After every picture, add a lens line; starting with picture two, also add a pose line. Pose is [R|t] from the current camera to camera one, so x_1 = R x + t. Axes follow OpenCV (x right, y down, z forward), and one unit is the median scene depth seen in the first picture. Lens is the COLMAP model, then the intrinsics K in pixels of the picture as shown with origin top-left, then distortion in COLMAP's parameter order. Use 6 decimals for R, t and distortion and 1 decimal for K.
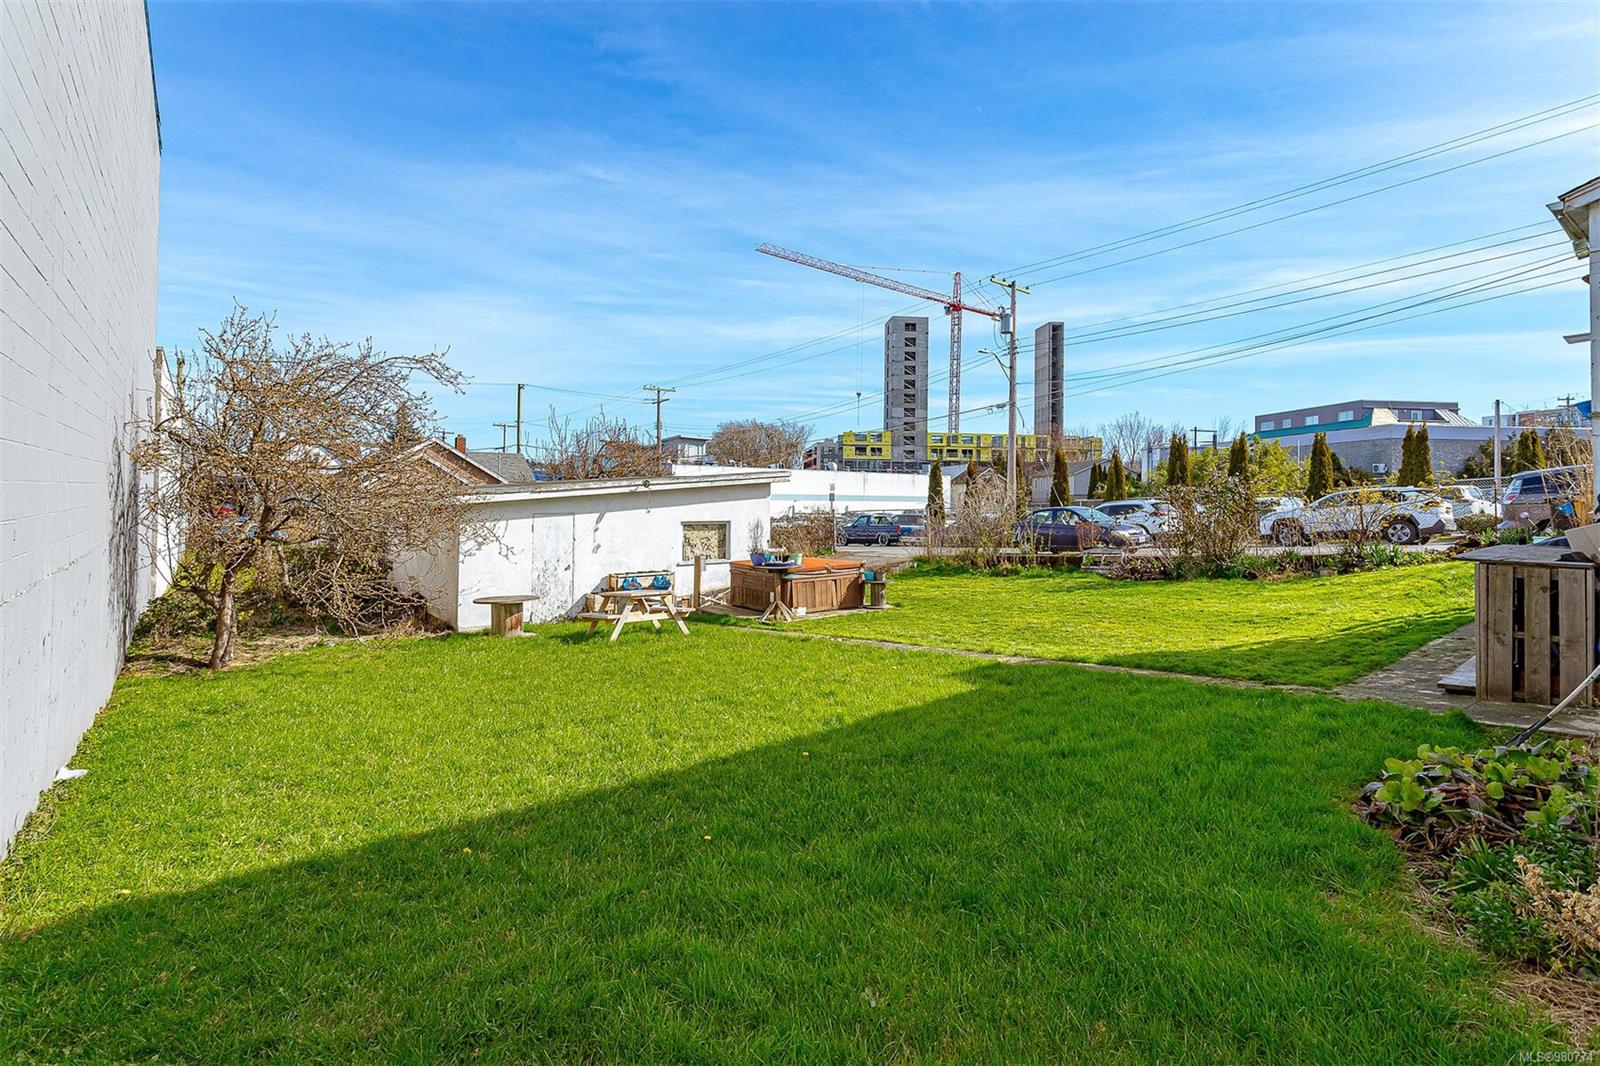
lens RADIAL K [[762.2, 0, 794.9], [0, 762.2, 469.4], [0, 0, 1]] dist [0.002258, 0.000339]
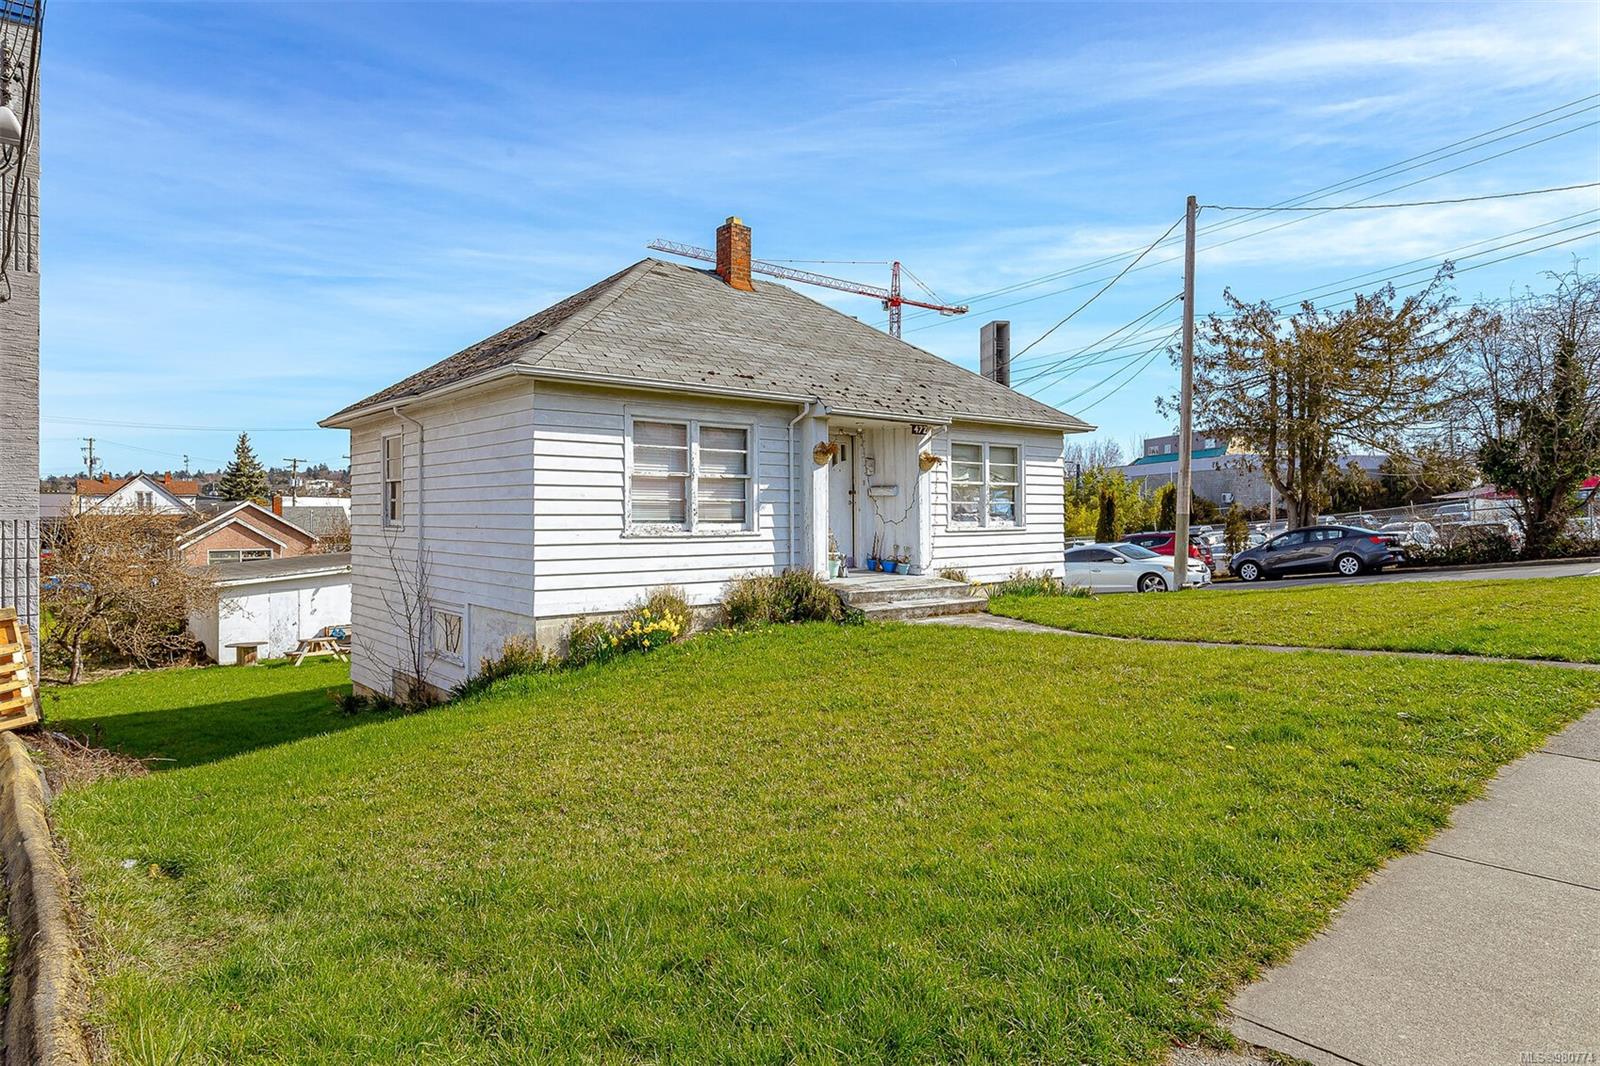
lens RADIAL K [[955.6, 0, 799.6], [0, 955.6, 497.0], [0, 0, 1]] dist [0.000606, -0.000200]
pose [[0.999402, -0.015602, 0.030844, 0.668526], [0.014924, 0.999645, 0.022083, -0.155999], [-0.031177, -0.021609, 0.999280, -0.969015]]
